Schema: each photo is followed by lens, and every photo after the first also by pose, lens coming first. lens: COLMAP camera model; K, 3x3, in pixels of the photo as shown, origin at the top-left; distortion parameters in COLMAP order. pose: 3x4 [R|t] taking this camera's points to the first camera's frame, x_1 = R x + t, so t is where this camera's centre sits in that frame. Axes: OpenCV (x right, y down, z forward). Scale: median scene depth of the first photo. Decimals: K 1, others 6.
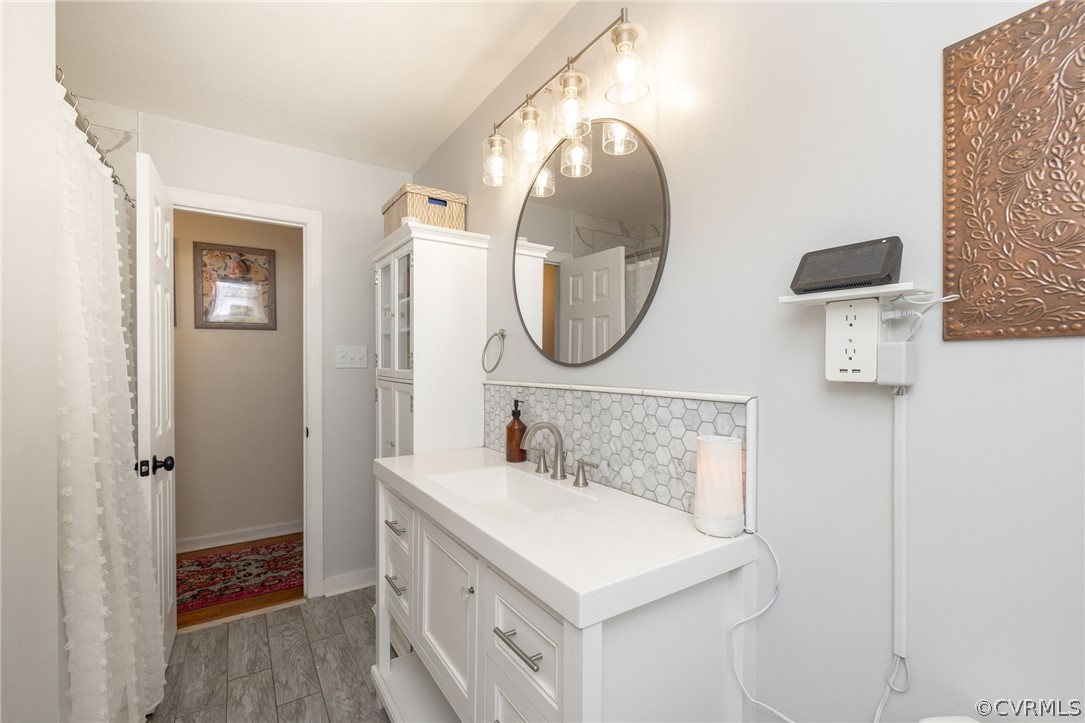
lens RADIAL K [[464.0, 0, 536.9], [0, 464.0, 367.1], [0, 0, 1]] dist [-0.002171, -0.000075]
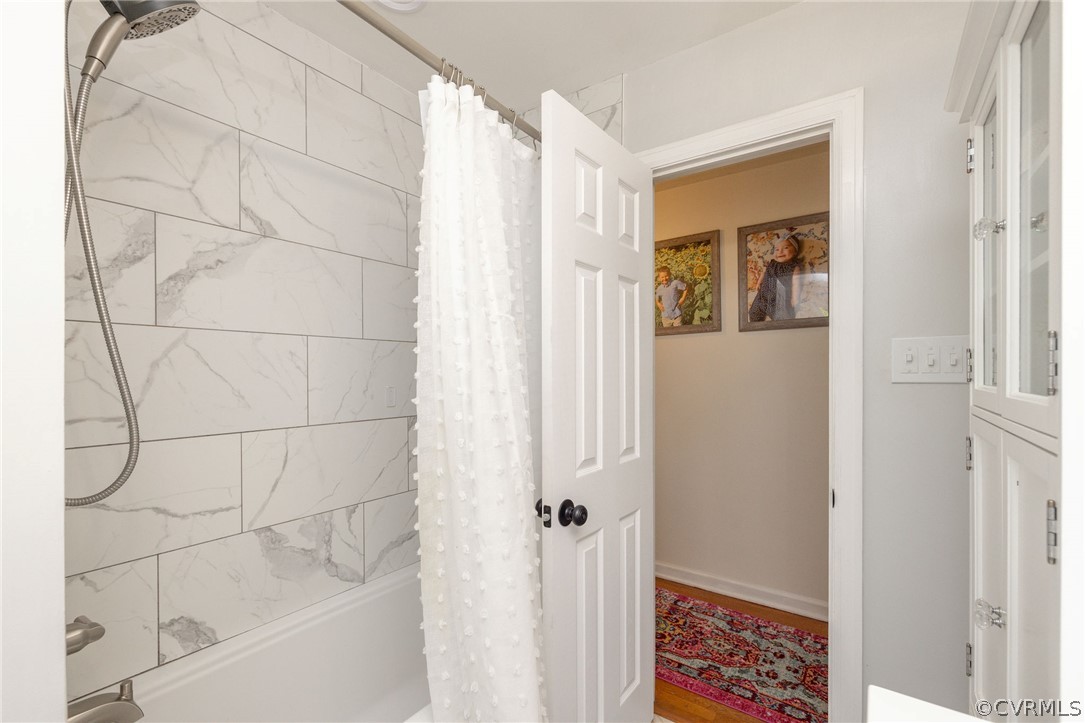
lens RADIAL K [[468.5, 0, 547.9], [0, 468.5, 375.4], [0, 0, 1]] dist [-0.001917, -0.001057]
pose [[0.360559, 0.001210, -0.932736, -0.085442], [-0.003031, 0.999995, 0.000125, -0.004286], [0.932732, 0.002782, 0.360561, 0.424771]]
